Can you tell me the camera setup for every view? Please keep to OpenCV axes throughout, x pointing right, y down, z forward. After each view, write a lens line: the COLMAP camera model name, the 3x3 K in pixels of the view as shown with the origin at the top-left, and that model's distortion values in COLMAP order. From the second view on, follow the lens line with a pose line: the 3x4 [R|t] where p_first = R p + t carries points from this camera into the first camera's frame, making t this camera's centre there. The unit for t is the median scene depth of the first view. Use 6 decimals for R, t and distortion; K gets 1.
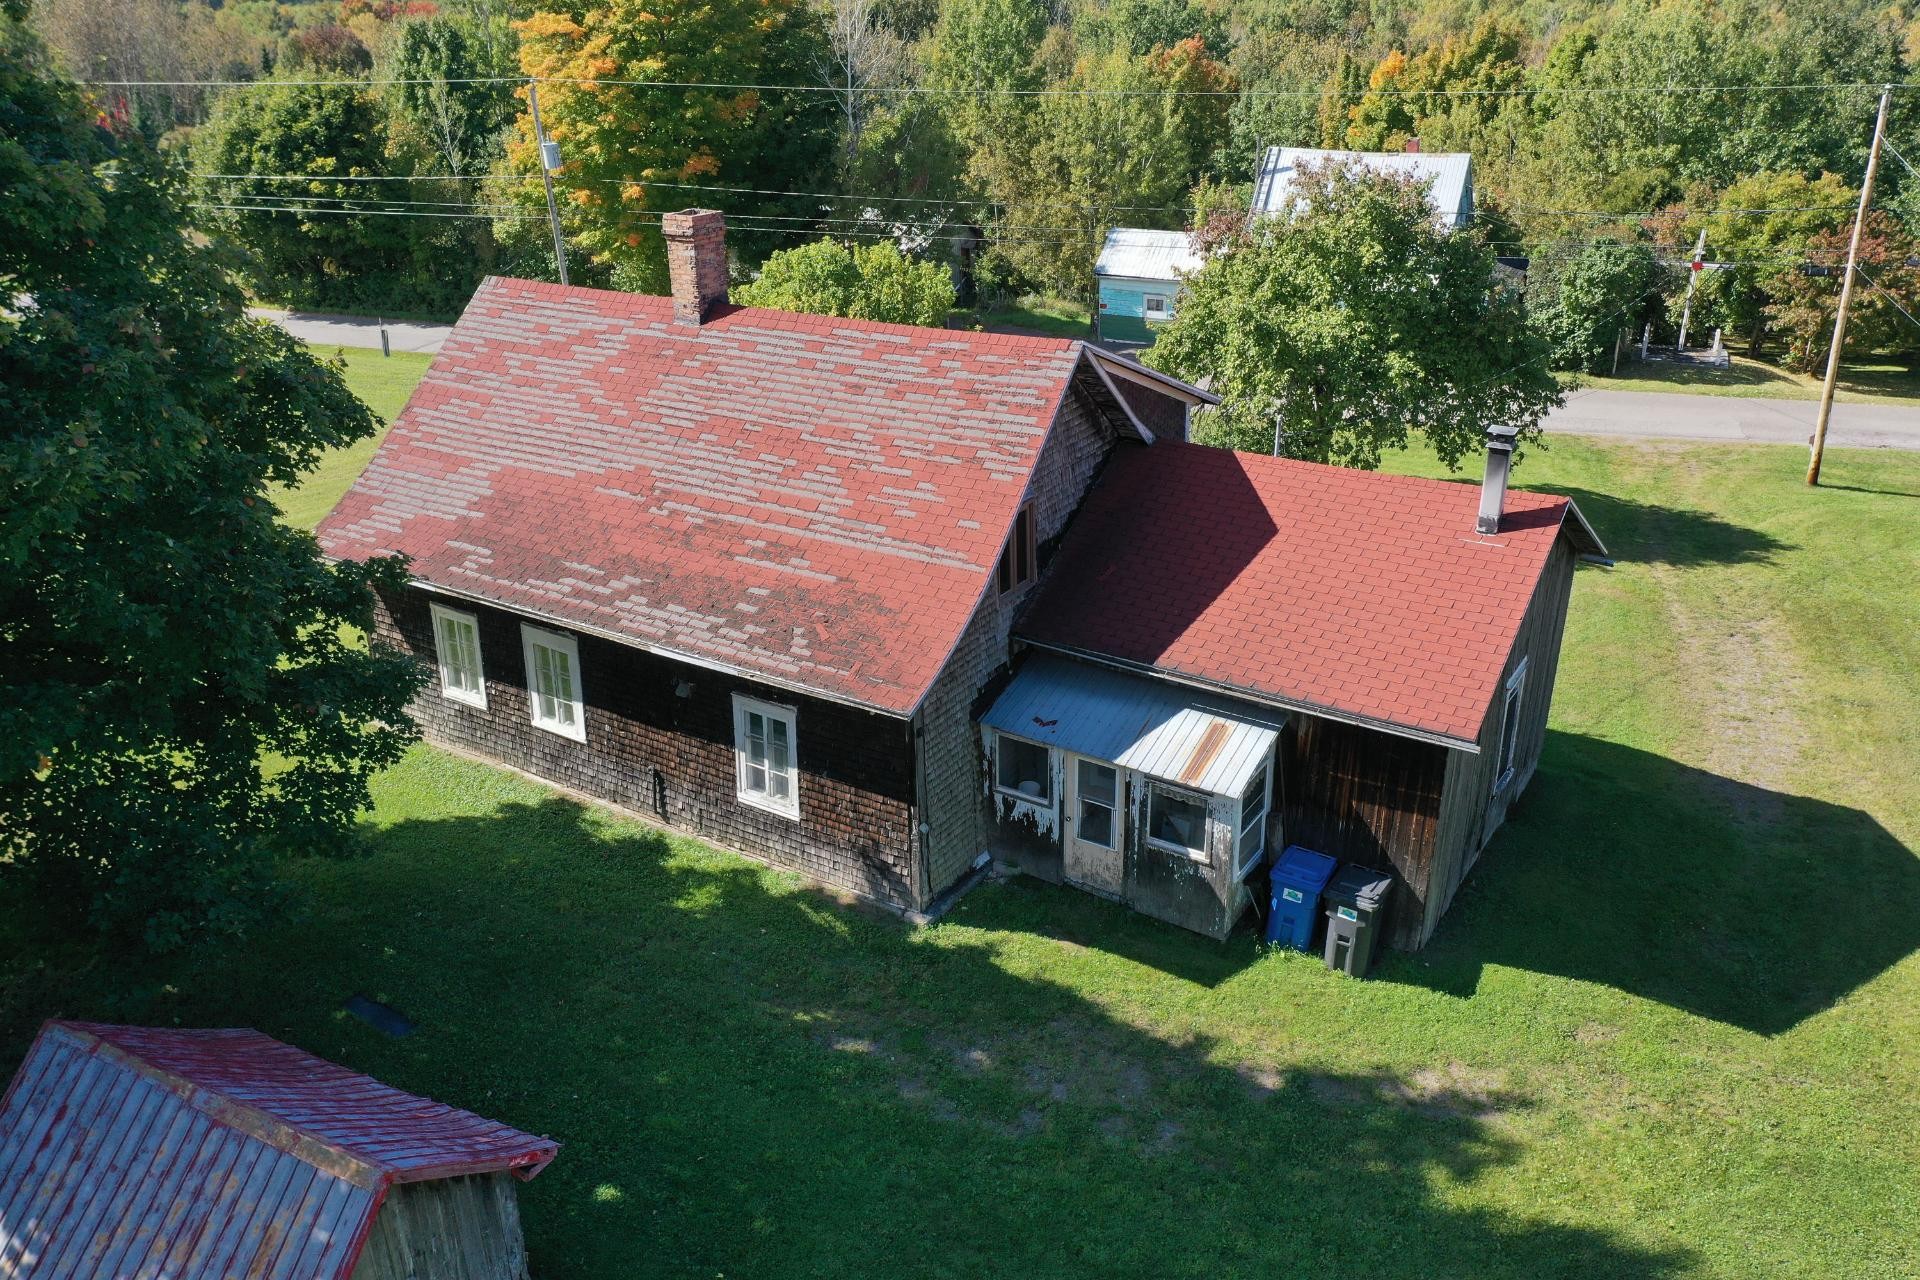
lens RADIAL K [[1477.3, 0, 960.0], [0, 1477.3, 640.0], [0, 0, 1]] dist [-0.016141, -0.001414]
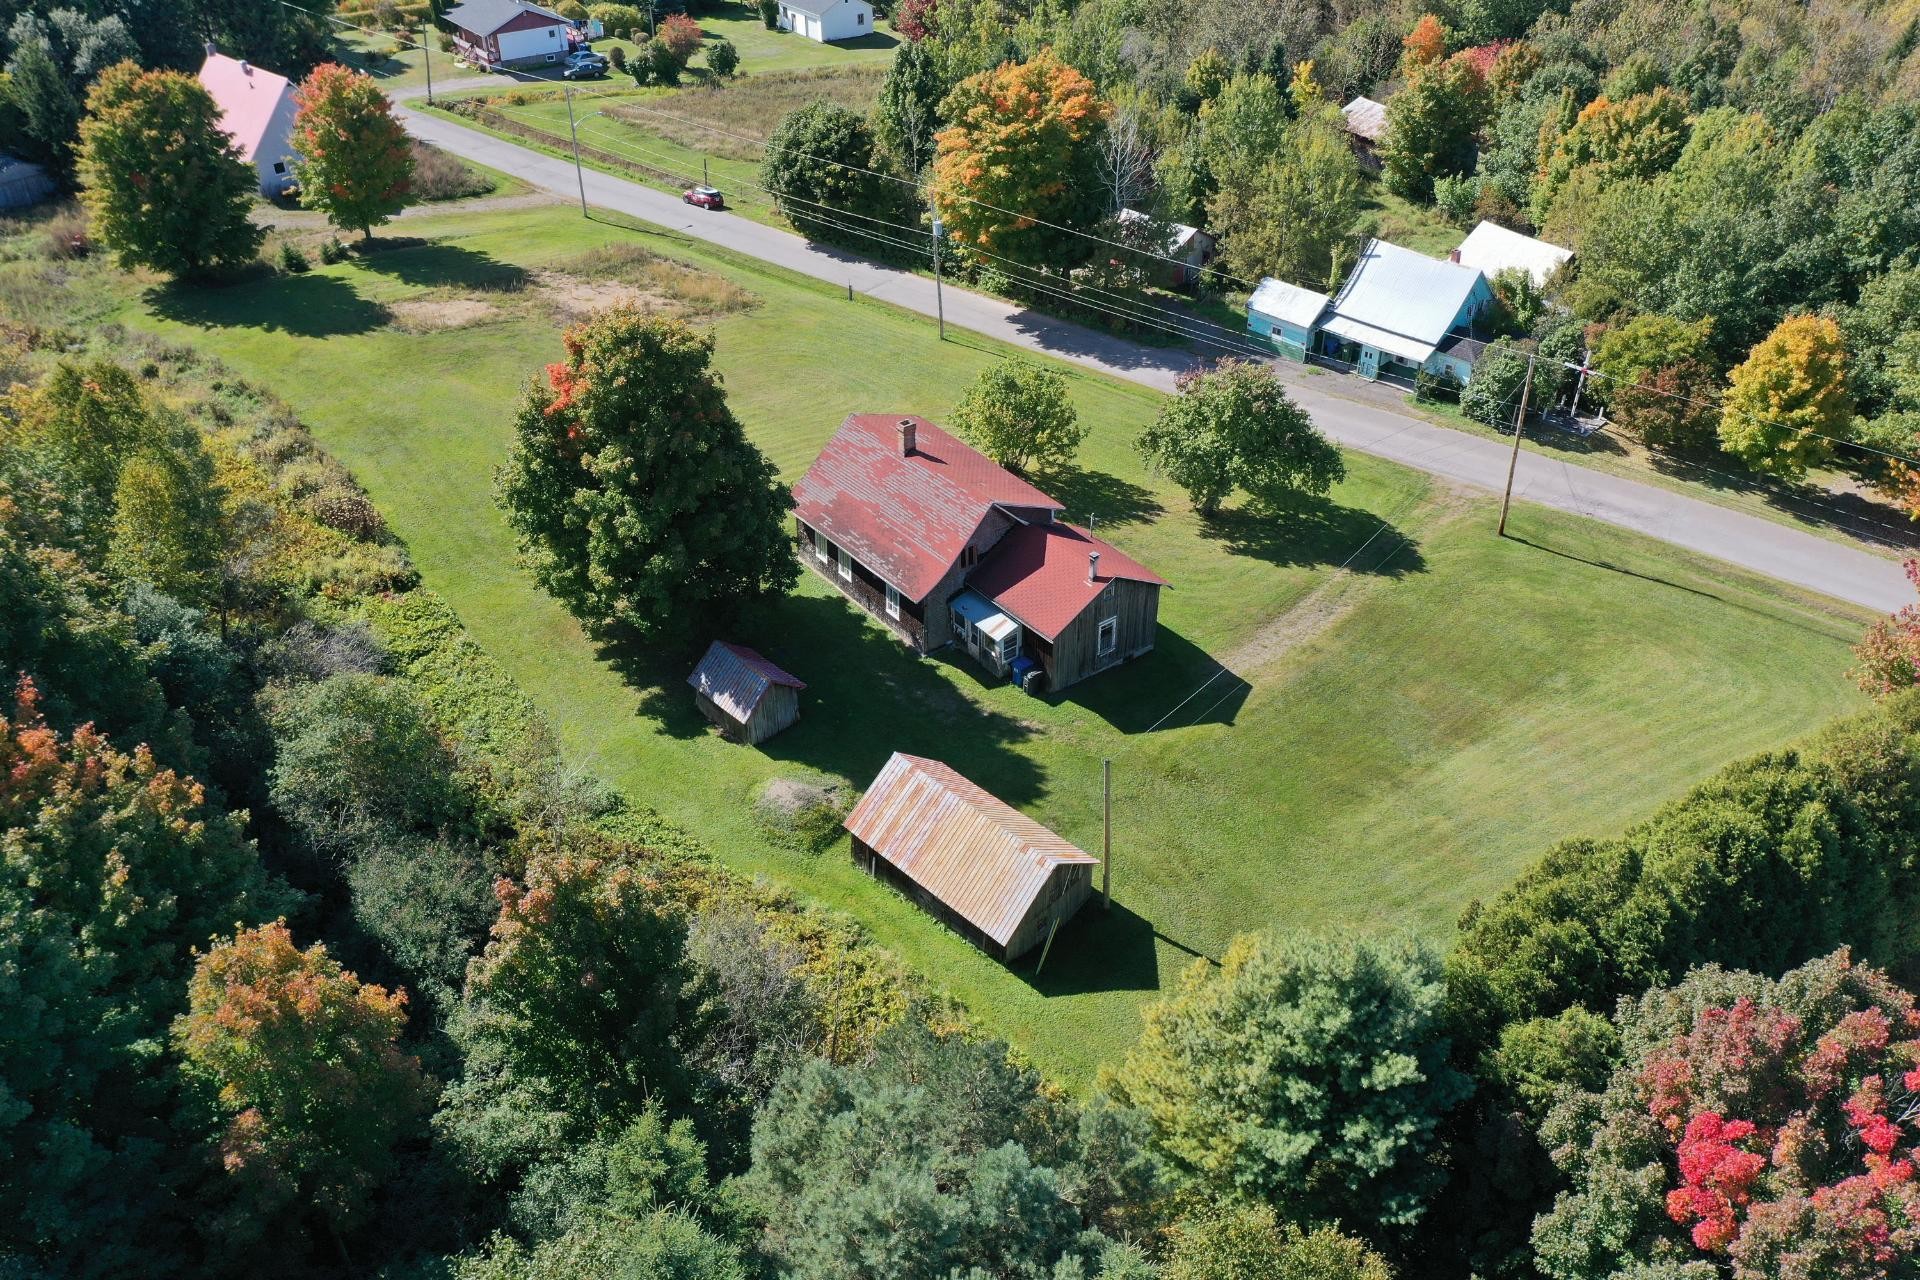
lens RADIAL K [[1521.6, 0, 960.0], [0, 1521.6, 640.0], [0, 0, 1]] dist [-0.000956, 0.008113]
pose [[0.936739, 0.203174, -0.285026, 0.984667], [-0.142344, 0.965038, 0.220093, -0.598898], [0.319778, -0.165598, 0.932909, -2.147686]]
